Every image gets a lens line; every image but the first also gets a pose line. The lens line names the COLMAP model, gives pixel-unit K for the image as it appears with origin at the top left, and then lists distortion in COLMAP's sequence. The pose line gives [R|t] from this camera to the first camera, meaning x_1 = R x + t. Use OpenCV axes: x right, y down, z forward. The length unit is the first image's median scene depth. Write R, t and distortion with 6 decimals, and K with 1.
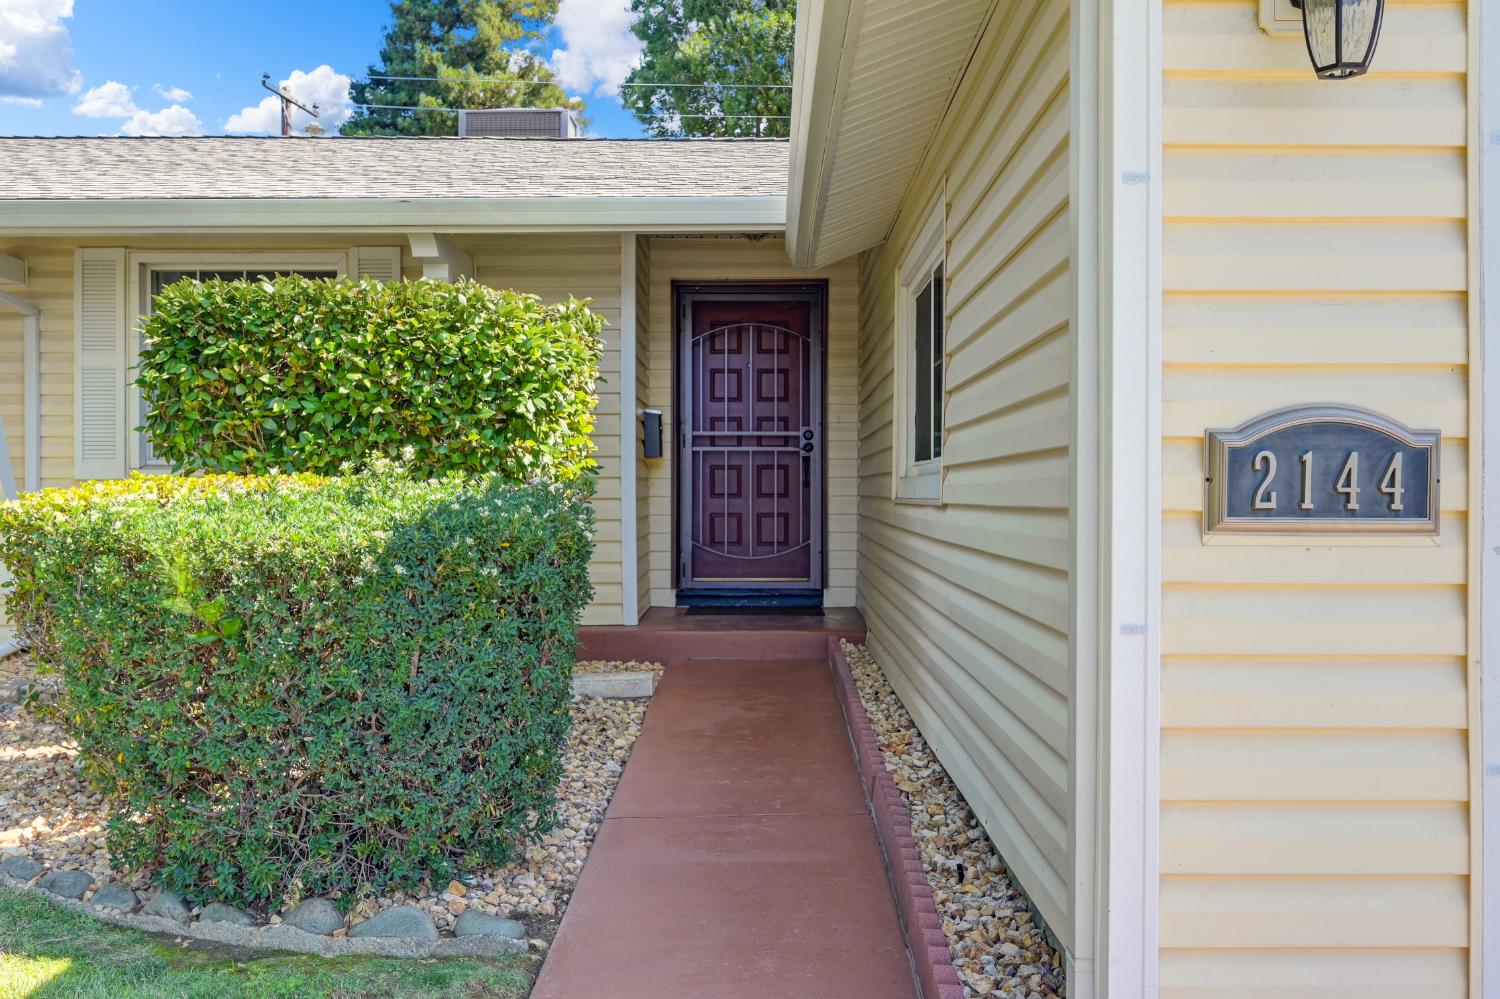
lens RADIAL K [[1295.5, 0, 755.1], [0, 1295.5, 499.1], [0, 0, 1]] dist [0.009884, -0.009773]
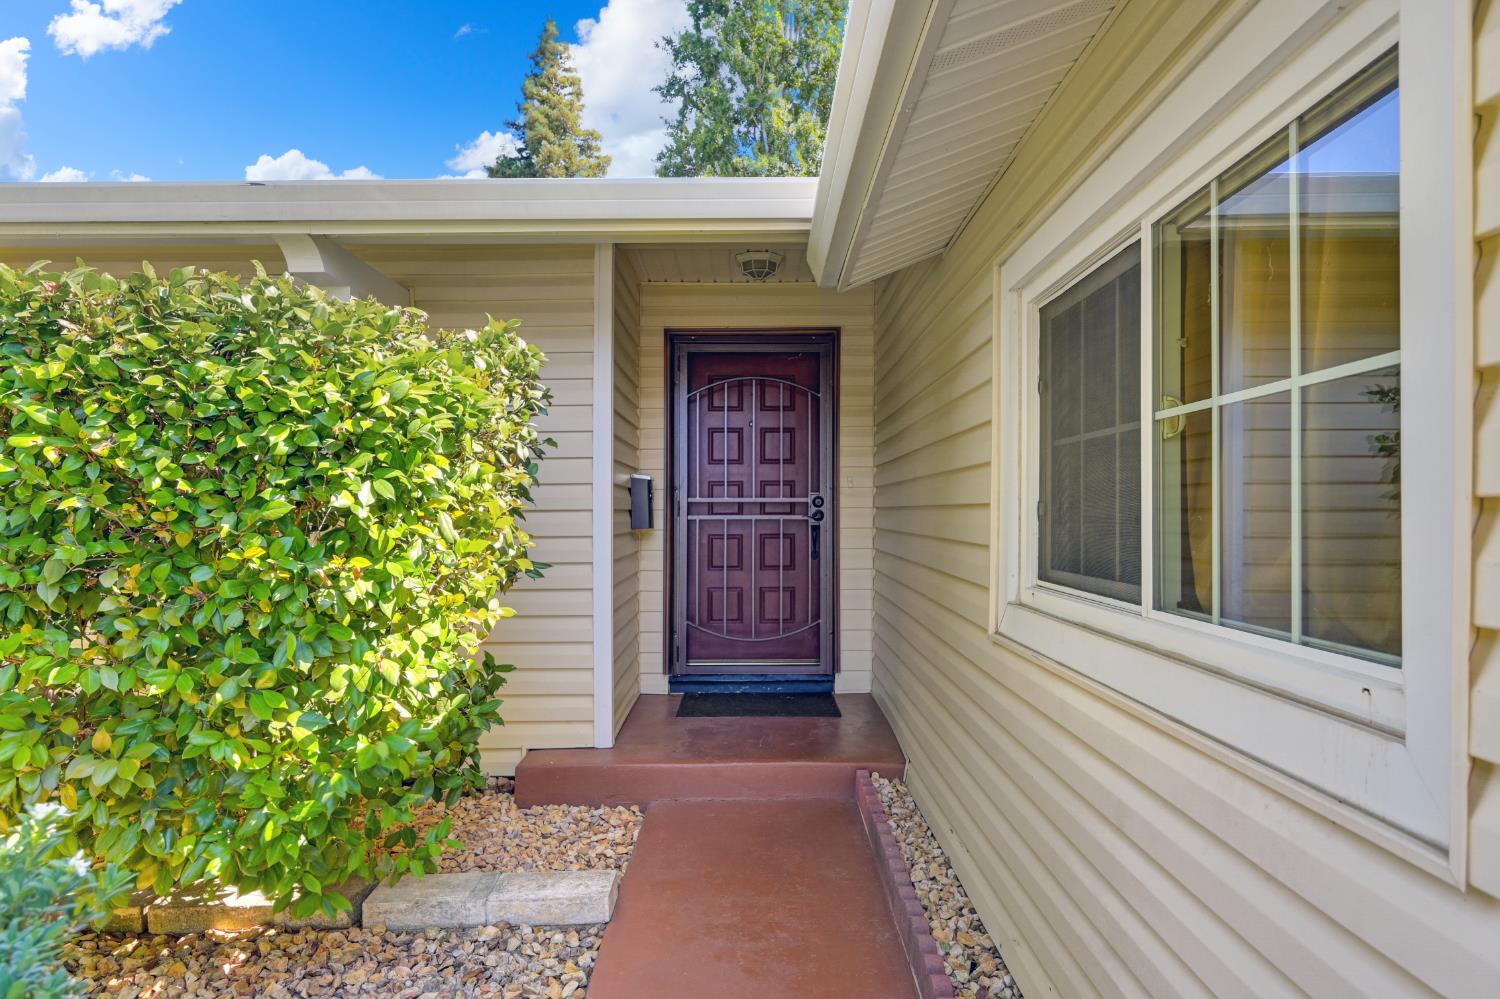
lens RADIAL K [[866.7, 0, 775.3], [0, 866.7, 506.4], [0, 0, 1]] dist [-0.000712, -0.001064]
pose [[0.999477, -0.001571, 0.032303, -0.007963], [0.001904, 0.999945, -0.010276, -0.042571], [-0.032285, 0.010332, 0.999425, 0.427226]]
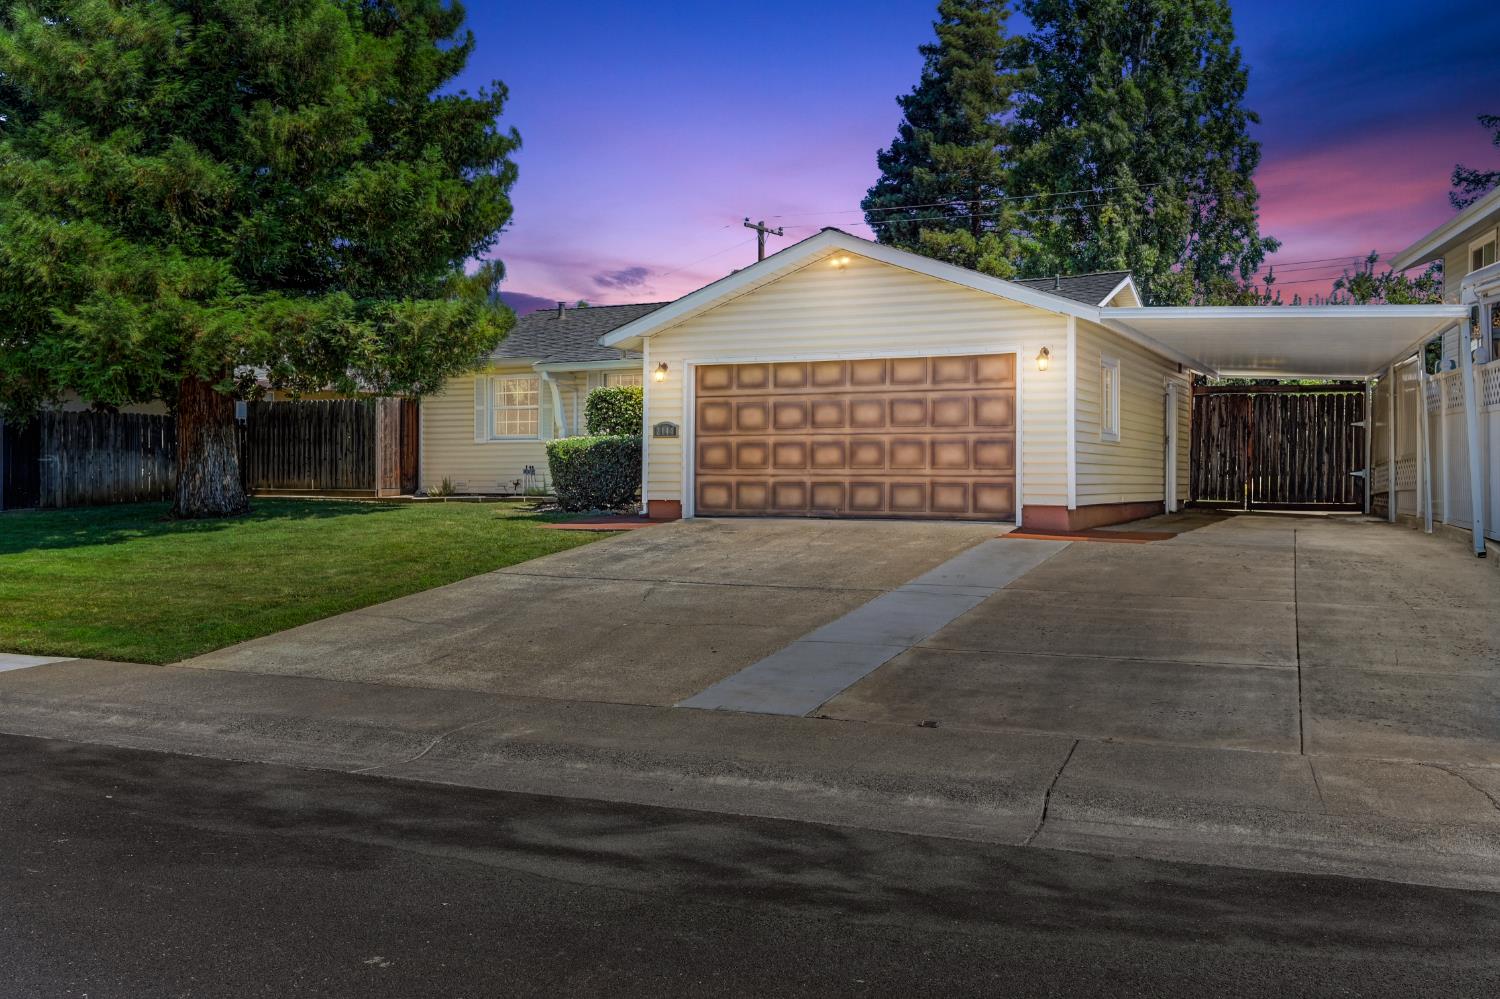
lens RADIAL K [[1295.5, 0, 755.3], [0, 1295.5, 503.2], [0, 0, 1]] dist [0.009884, -0.009773]
pose [[0.892915, 0.013199, -0.450032, 1.205839], [-0.008887, 0.999892, 0.011693, 0.088136], [0.450138, -0.006441, 0.892936, -1.561295]]
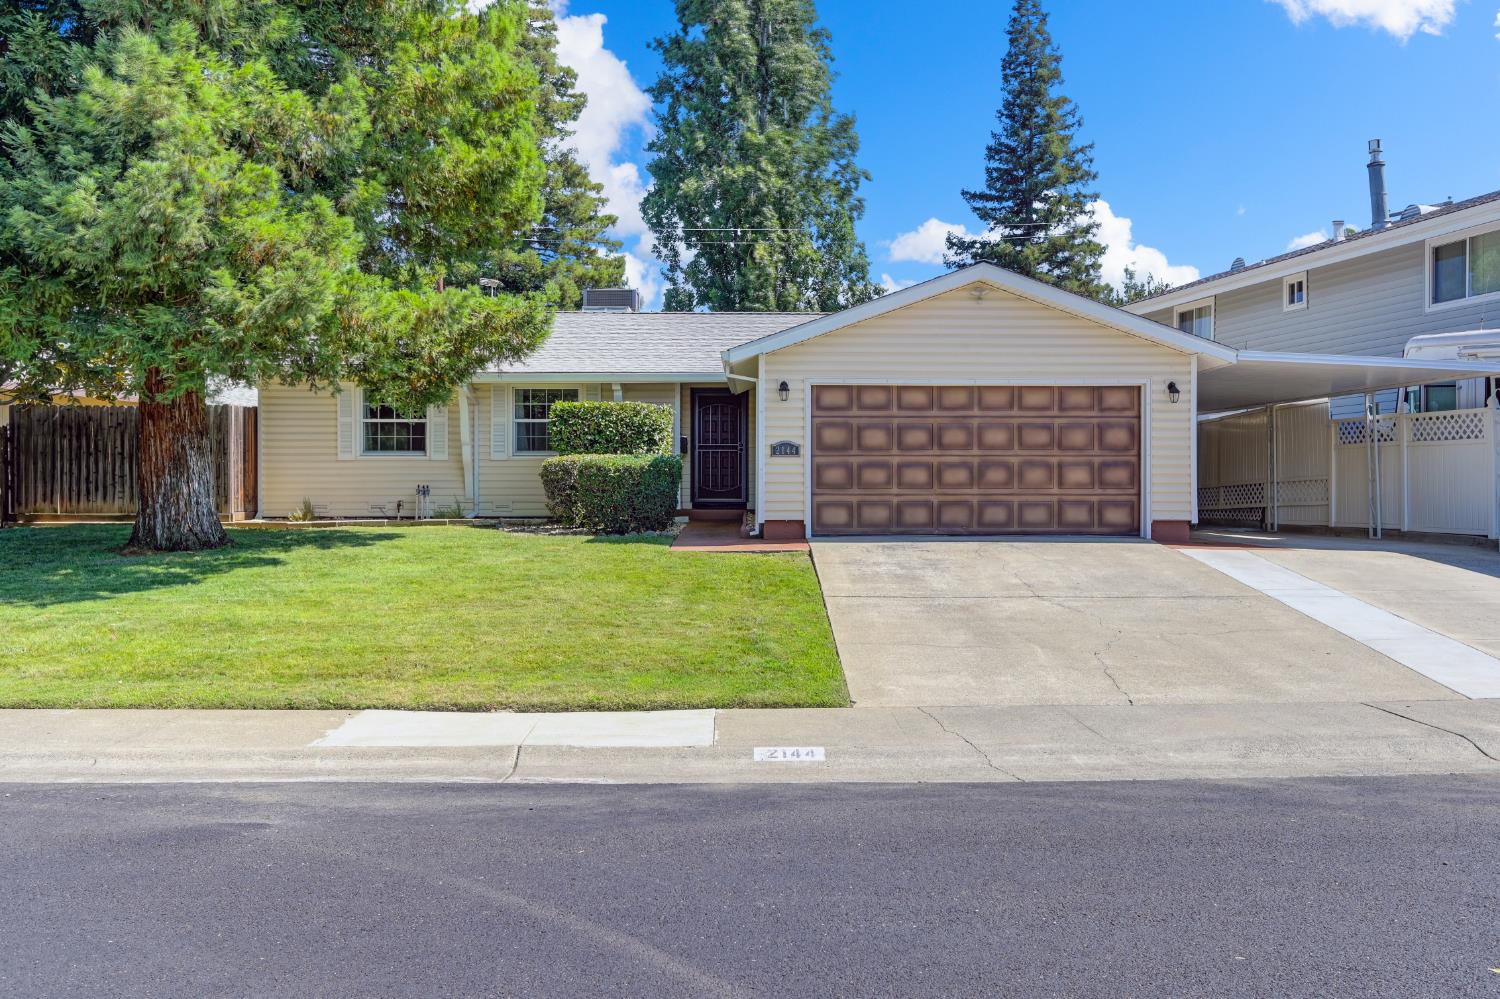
lens RADIAL K [[1295.5, 0, 758.1], [0, 1295.5, 504.3], [0, 0, 1]] dist [0.009884, -0.009773]
pose [[0.999943, 0.000567, 0.010629, 0.050914], [-0.000503, 0.999982, -0.005994, 0.096177], [-0.010632, 0.005989, 0.999926, -1.831131]]
